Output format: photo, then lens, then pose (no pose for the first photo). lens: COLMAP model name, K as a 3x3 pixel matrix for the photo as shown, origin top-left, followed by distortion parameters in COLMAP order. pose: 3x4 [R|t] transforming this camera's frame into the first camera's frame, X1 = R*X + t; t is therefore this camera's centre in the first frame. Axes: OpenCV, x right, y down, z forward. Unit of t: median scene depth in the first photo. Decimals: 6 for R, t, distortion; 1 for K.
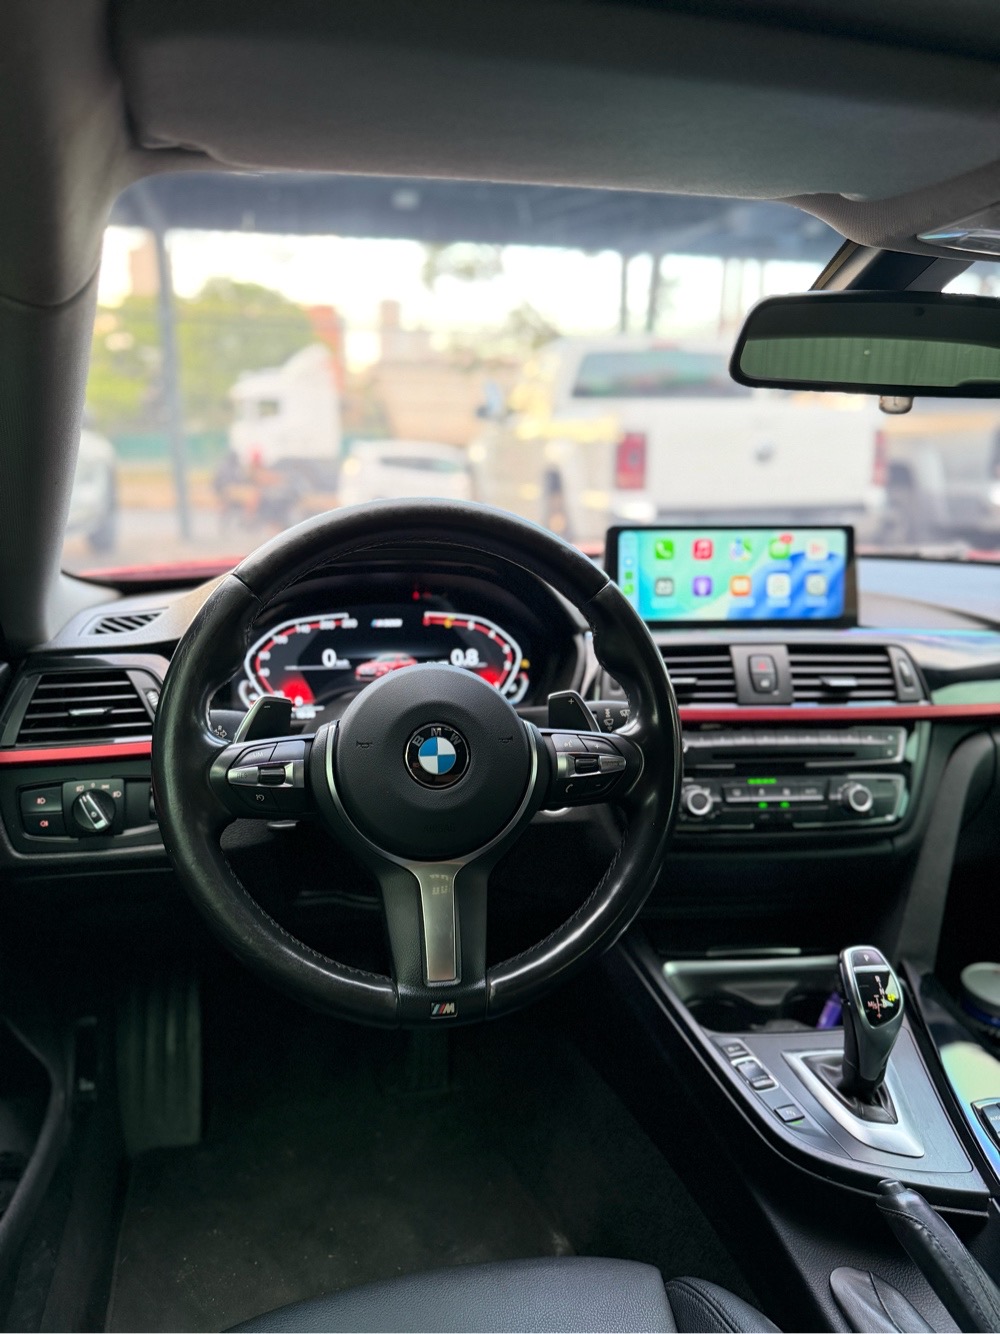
lens RADIAL K [[939.6, 0, 500.0], [0, 939.6, 667.0], [0, 0, 1]] dist [0.046355, -0.001517]
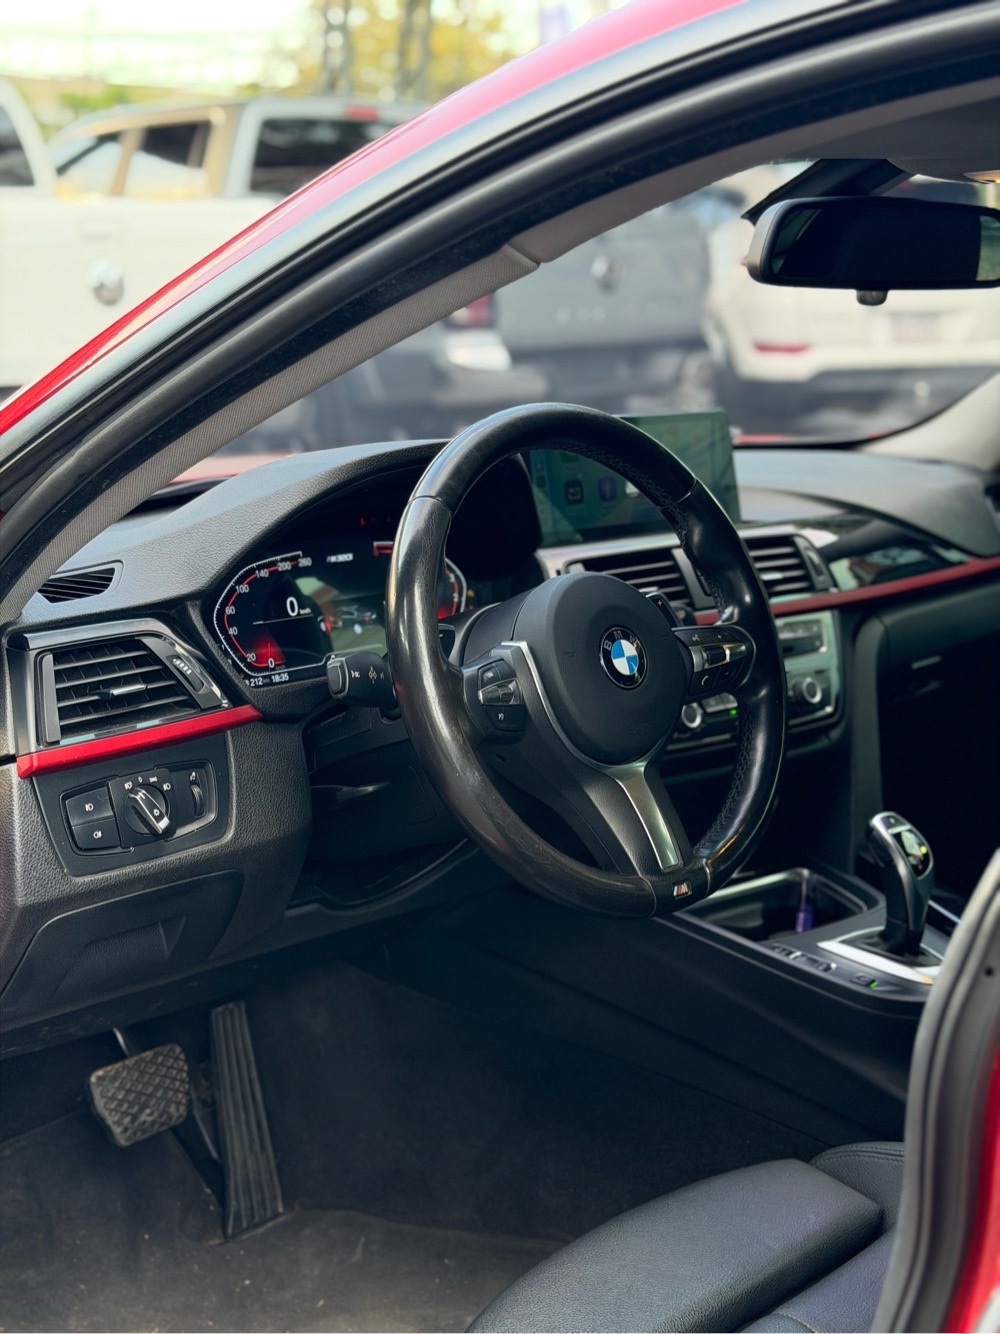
lens RADIAL K [[1862.6, 0, 500.0], [0, 1862.6, 667.0], [0, 0, 1]] dist [0.176009, 0.015482]
pose [[0.844223, -0.122708, 0.521757, -0.892428], [0.130047, 0.991248, 0.022703, 0.029605], [-0.519977, 0.048686, 0.852792, -0.474090]]
